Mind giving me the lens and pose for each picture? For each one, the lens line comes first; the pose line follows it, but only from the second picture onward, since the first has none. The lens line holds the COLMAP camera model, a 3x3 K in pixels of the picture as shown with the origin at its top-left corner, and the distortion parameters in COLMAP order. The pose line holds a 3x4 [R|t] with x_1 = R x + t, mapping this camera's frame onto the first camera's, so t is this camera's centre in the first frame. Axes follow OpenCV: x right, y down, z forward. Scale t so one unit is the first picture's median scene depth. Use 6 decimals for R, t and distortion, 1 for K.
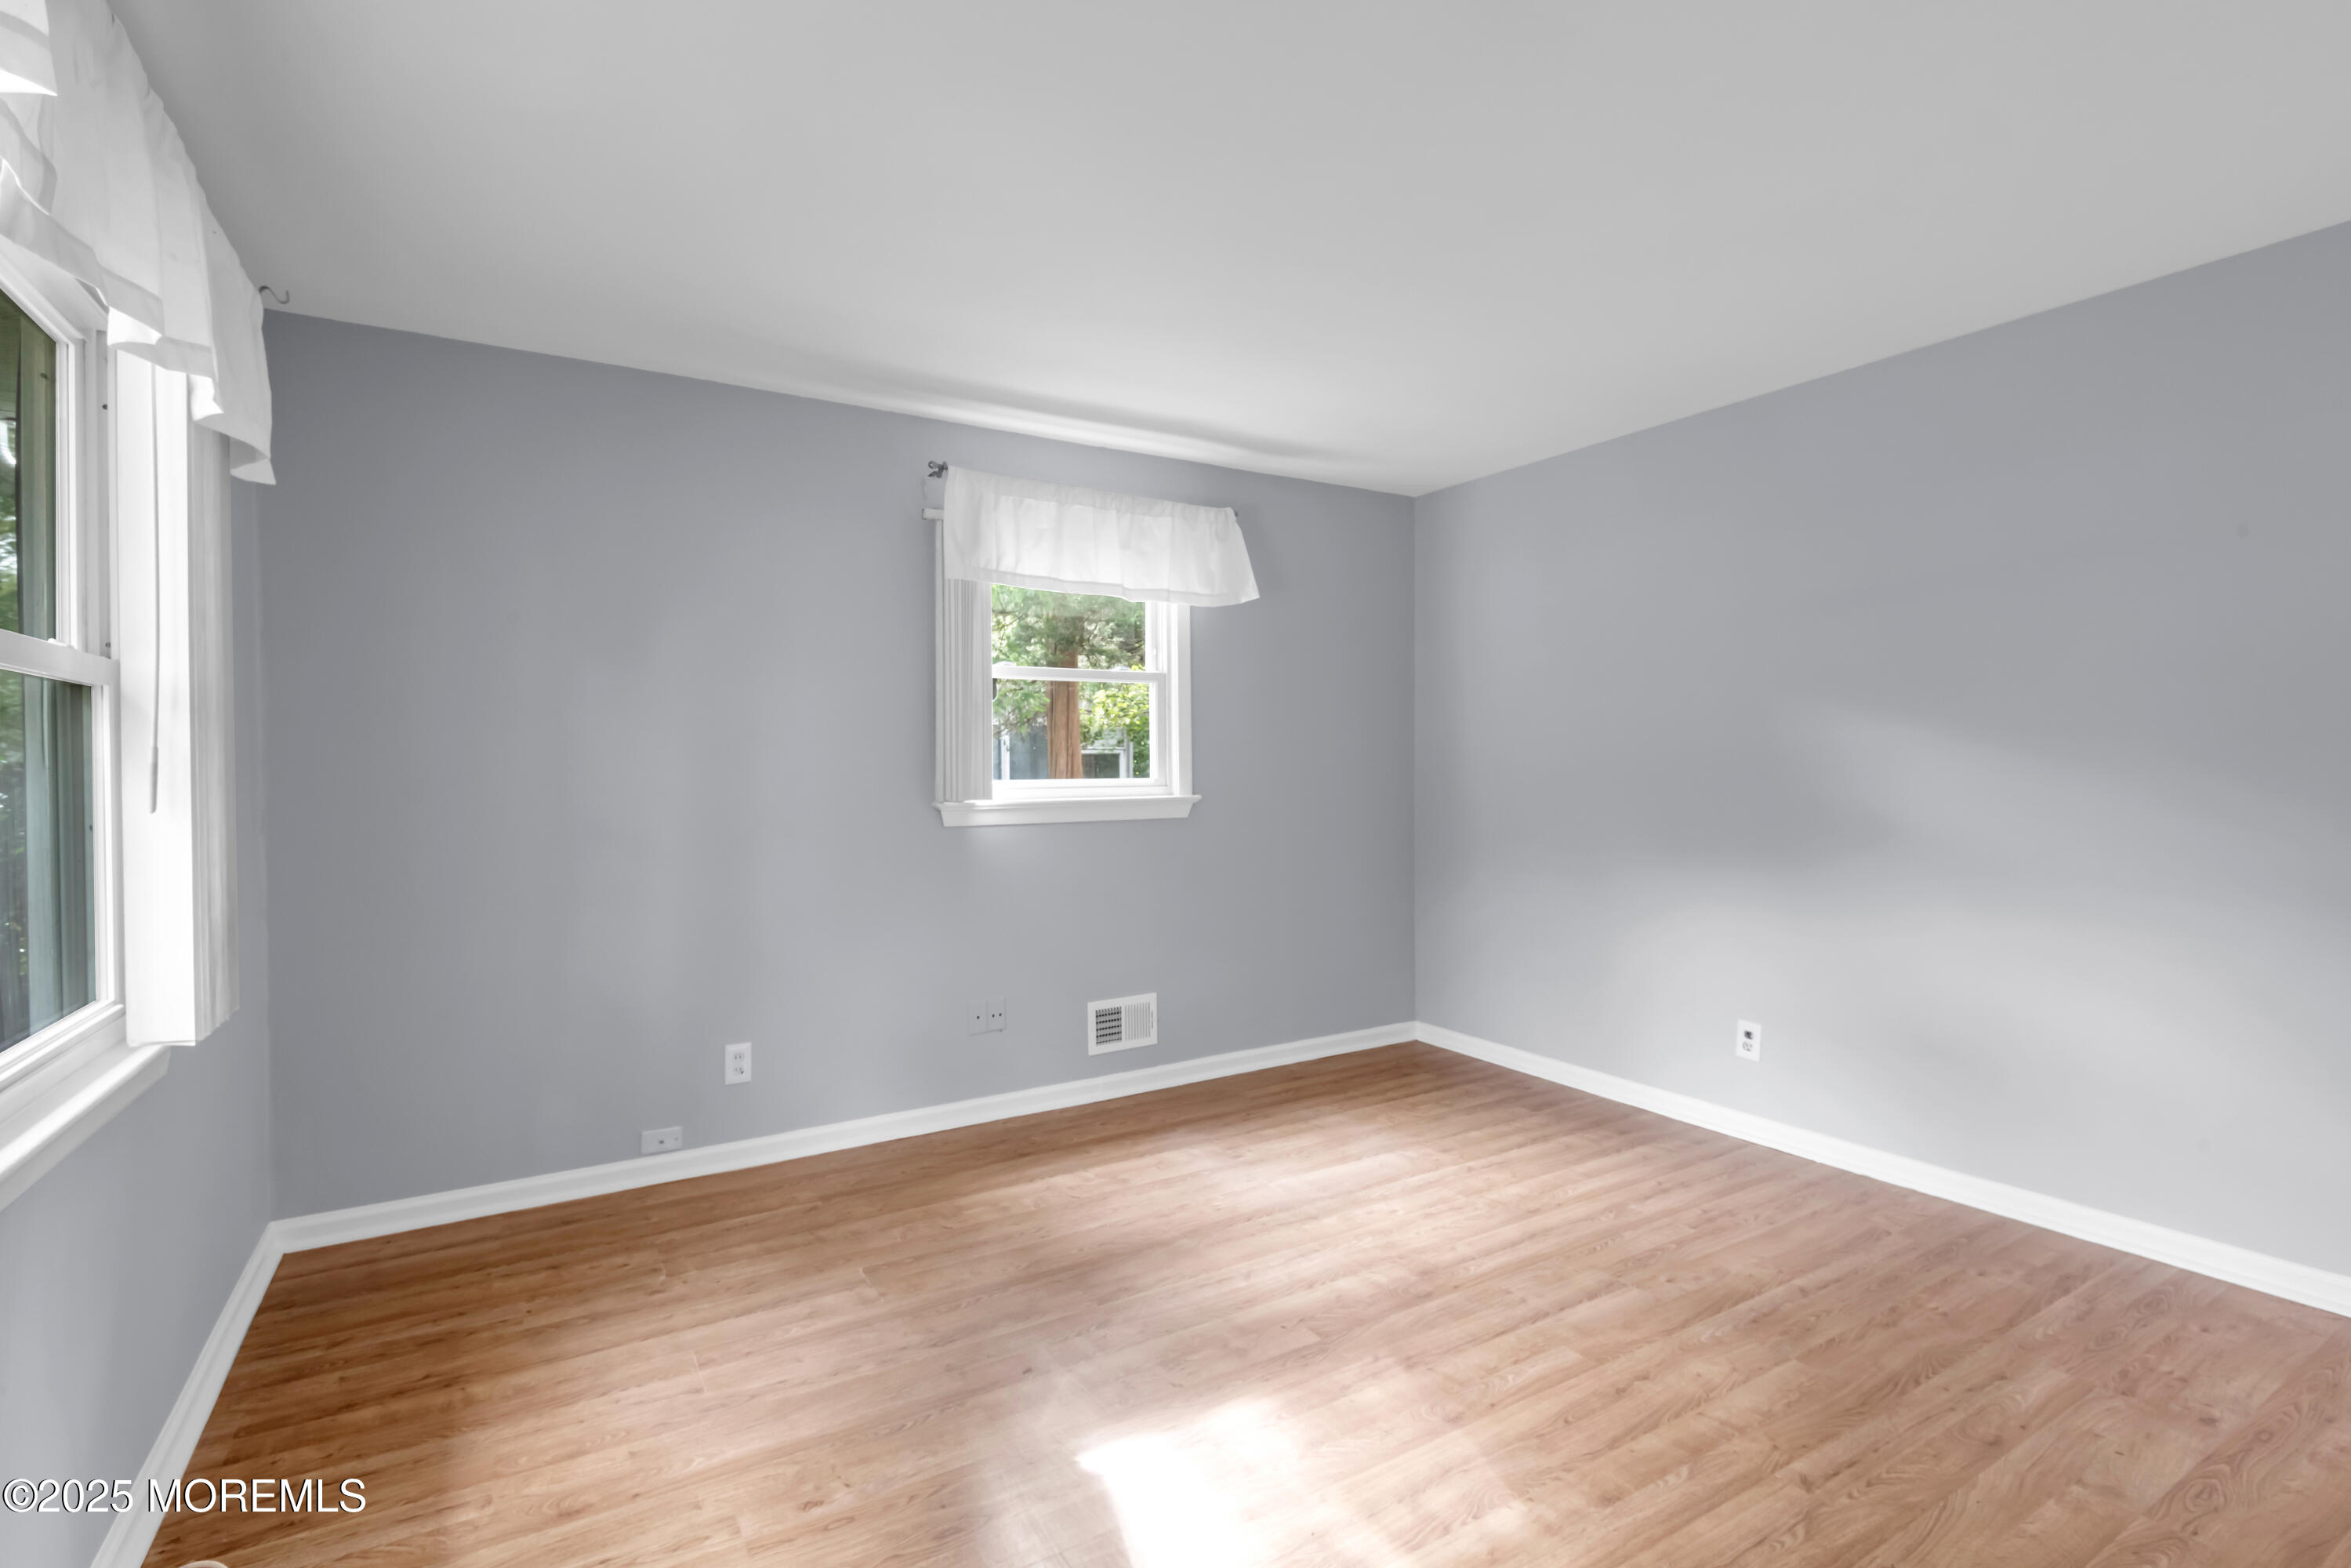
lens RADIAL K [[1086.5, 0, 1165.8], [0, 1086.5, 770.1], [0, 0, 1]] dist [0.020279, -0.015491]
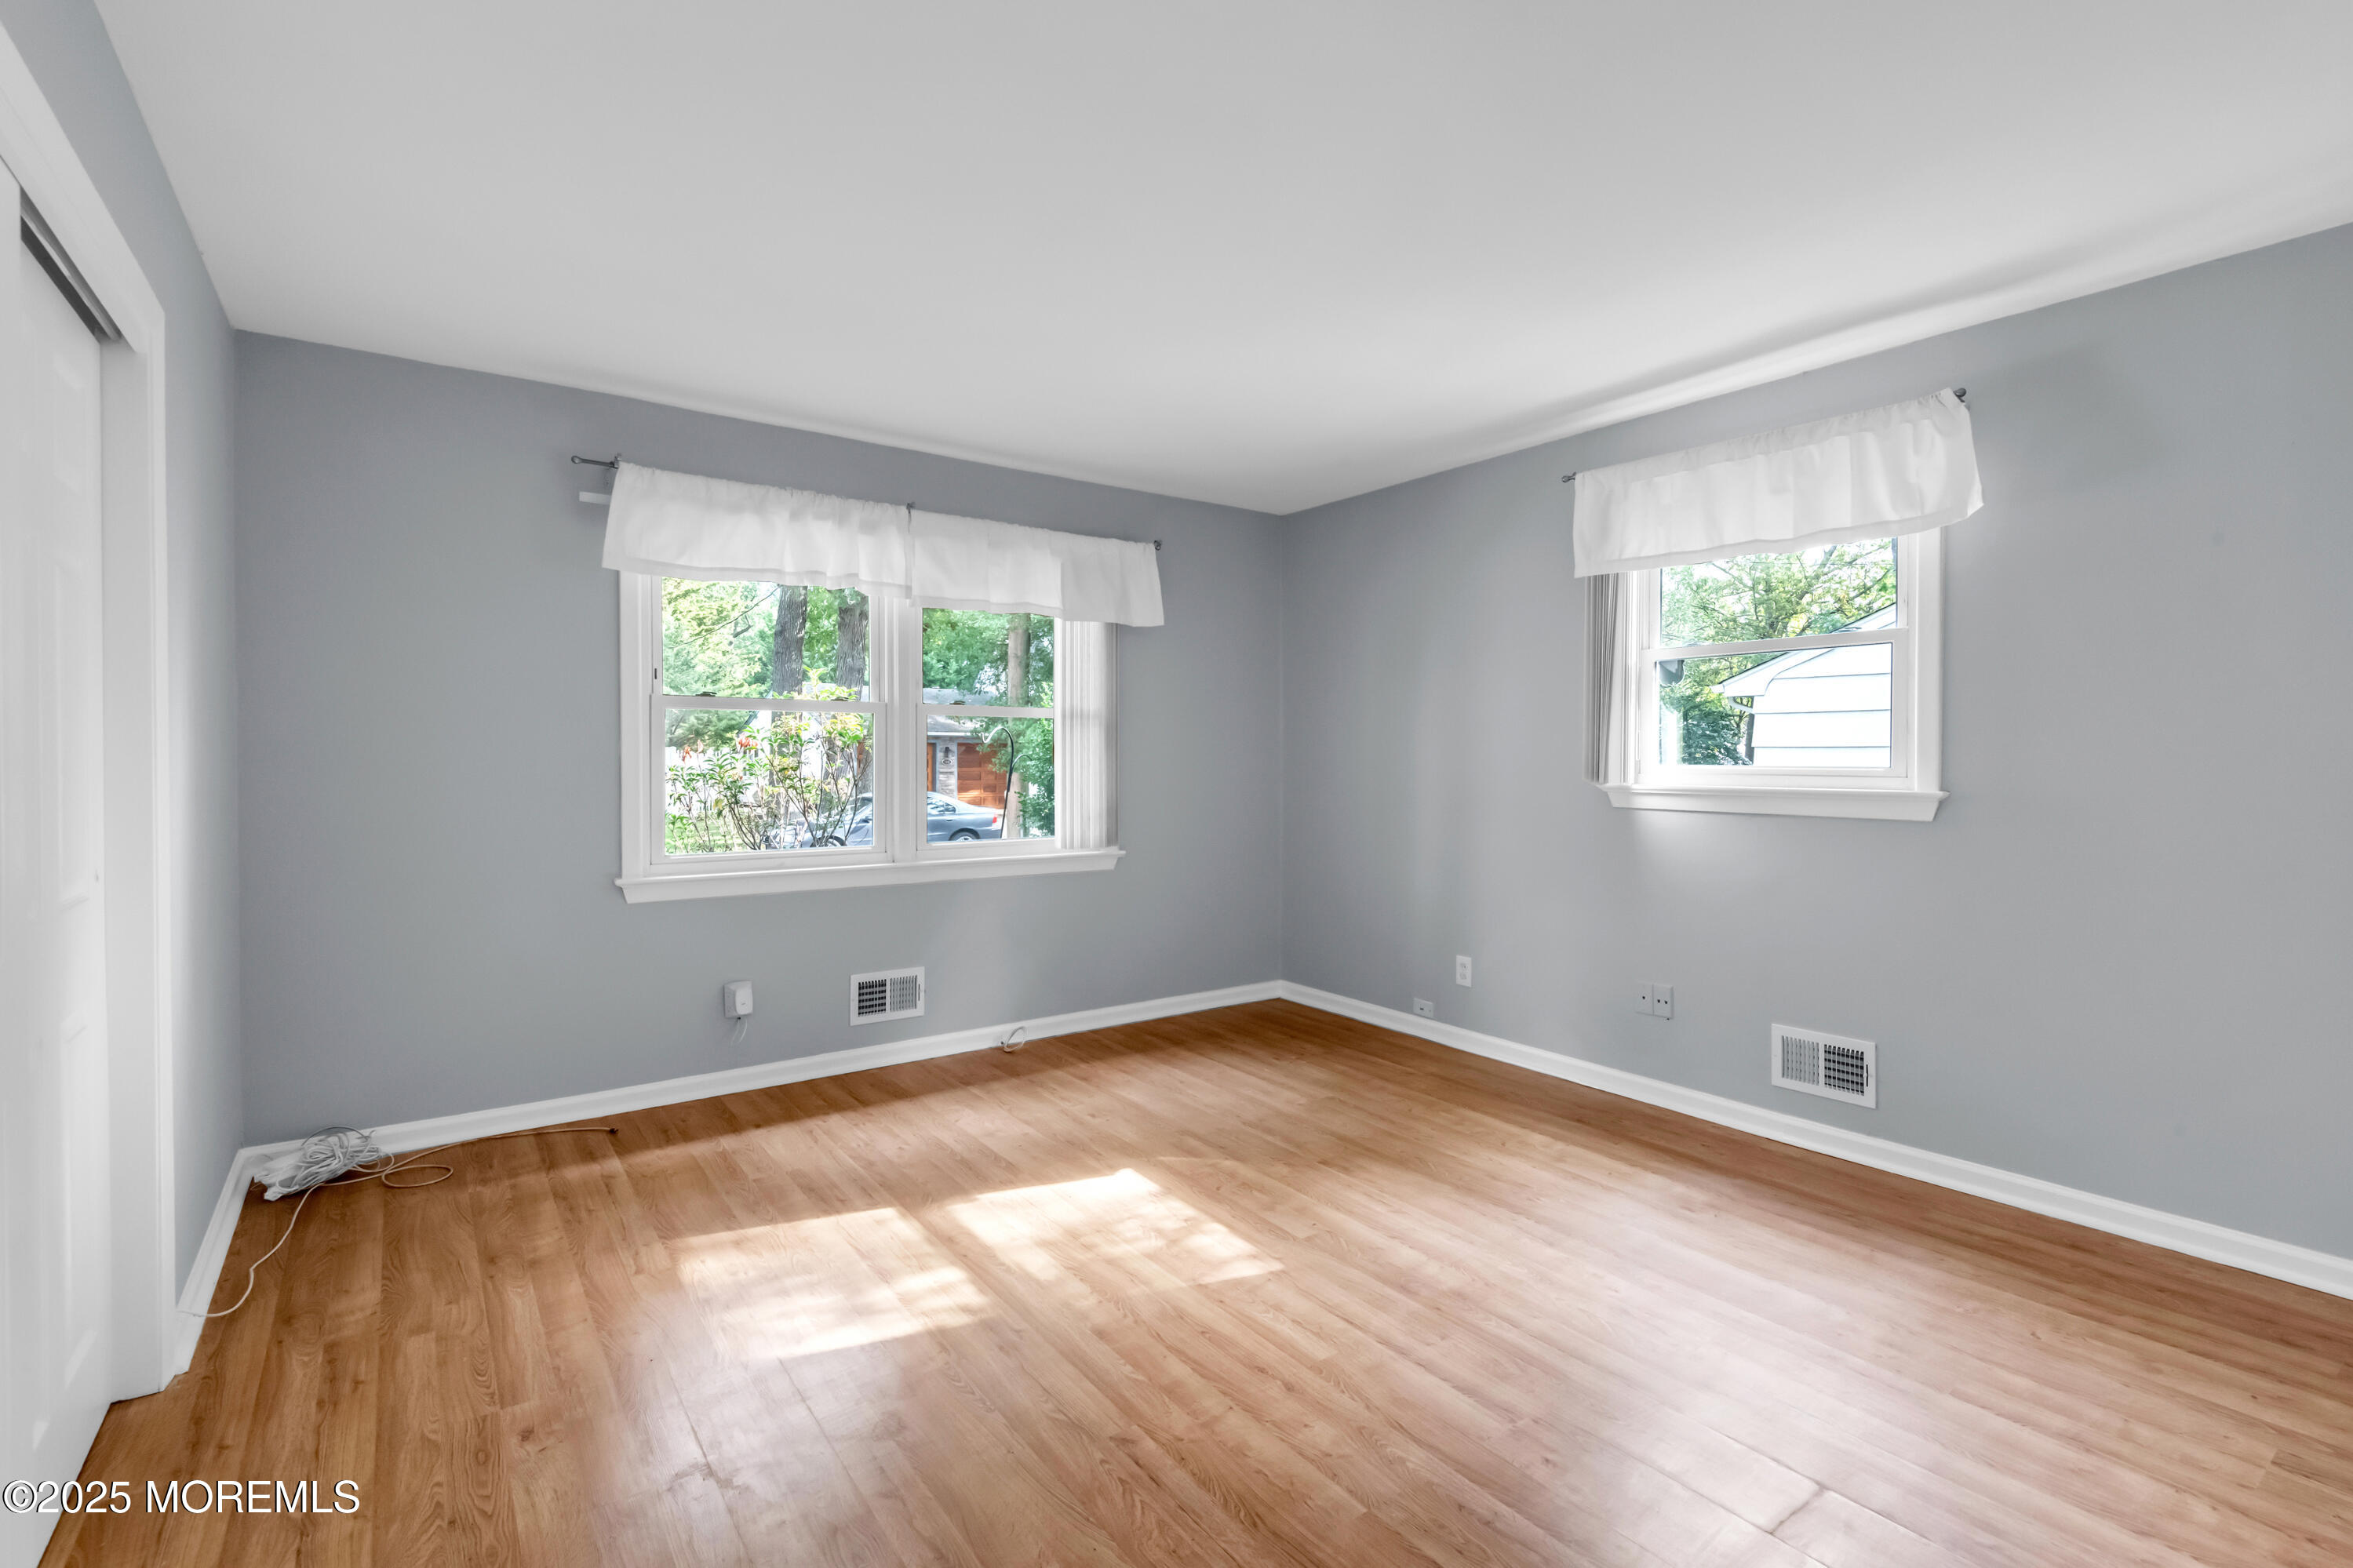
lens RADIAL K [[1087.2, 0, 1166.8], [0, 1087.2, 770.1], [0, 0, 1]] dist [0.020279, -0.015491]
pose [[0.067948, 0.023679, -0.997408, 0.967809], [-0.011736, 0.999668, 0.022933, -0.003363], [0.997620, 0.010147, 0.068204, 0.581414]]
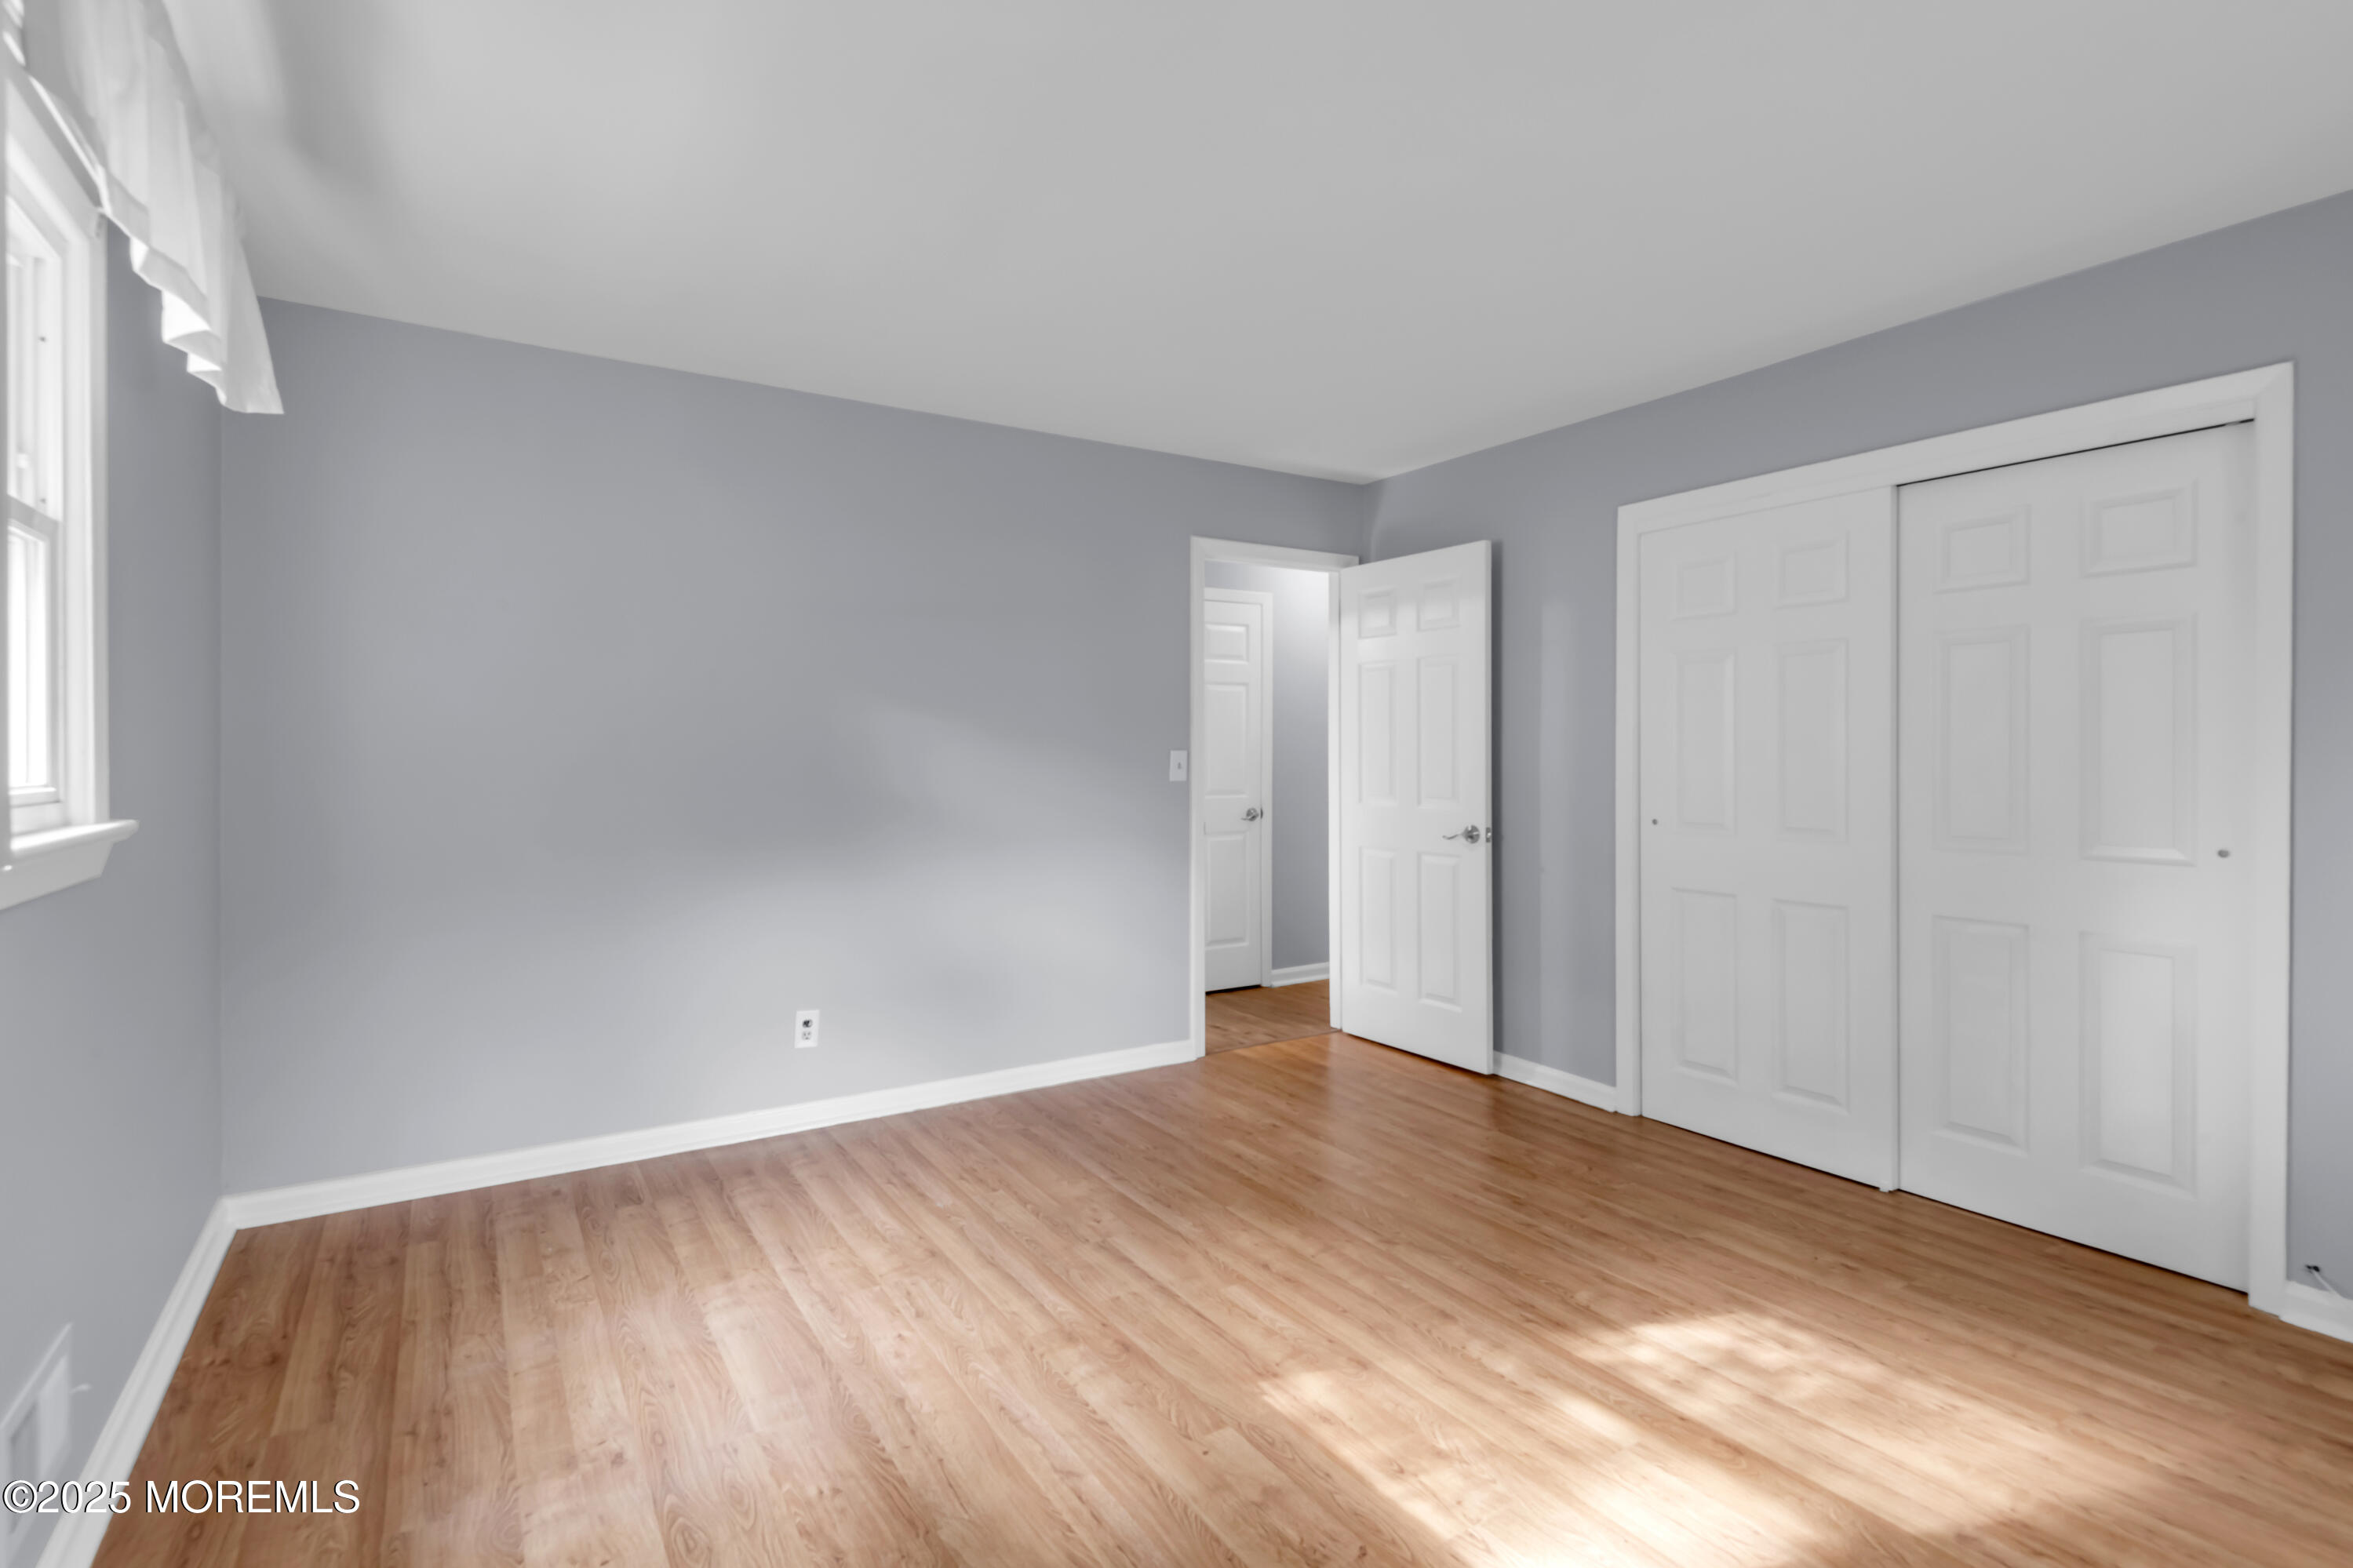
lens RADIAL K [[1097.4, 0, 1103.9], [0, 1097.4, 755.5], [0, 0, 1]] dist [0.028956, -0.015044]
pose [[0.023546, 0.002993, 0.999718, -0.539812], [0.010381, 0.999941, -0.003238, 0.003198], [-0.999669, 0.010454, 0.023513, 0.806797]]
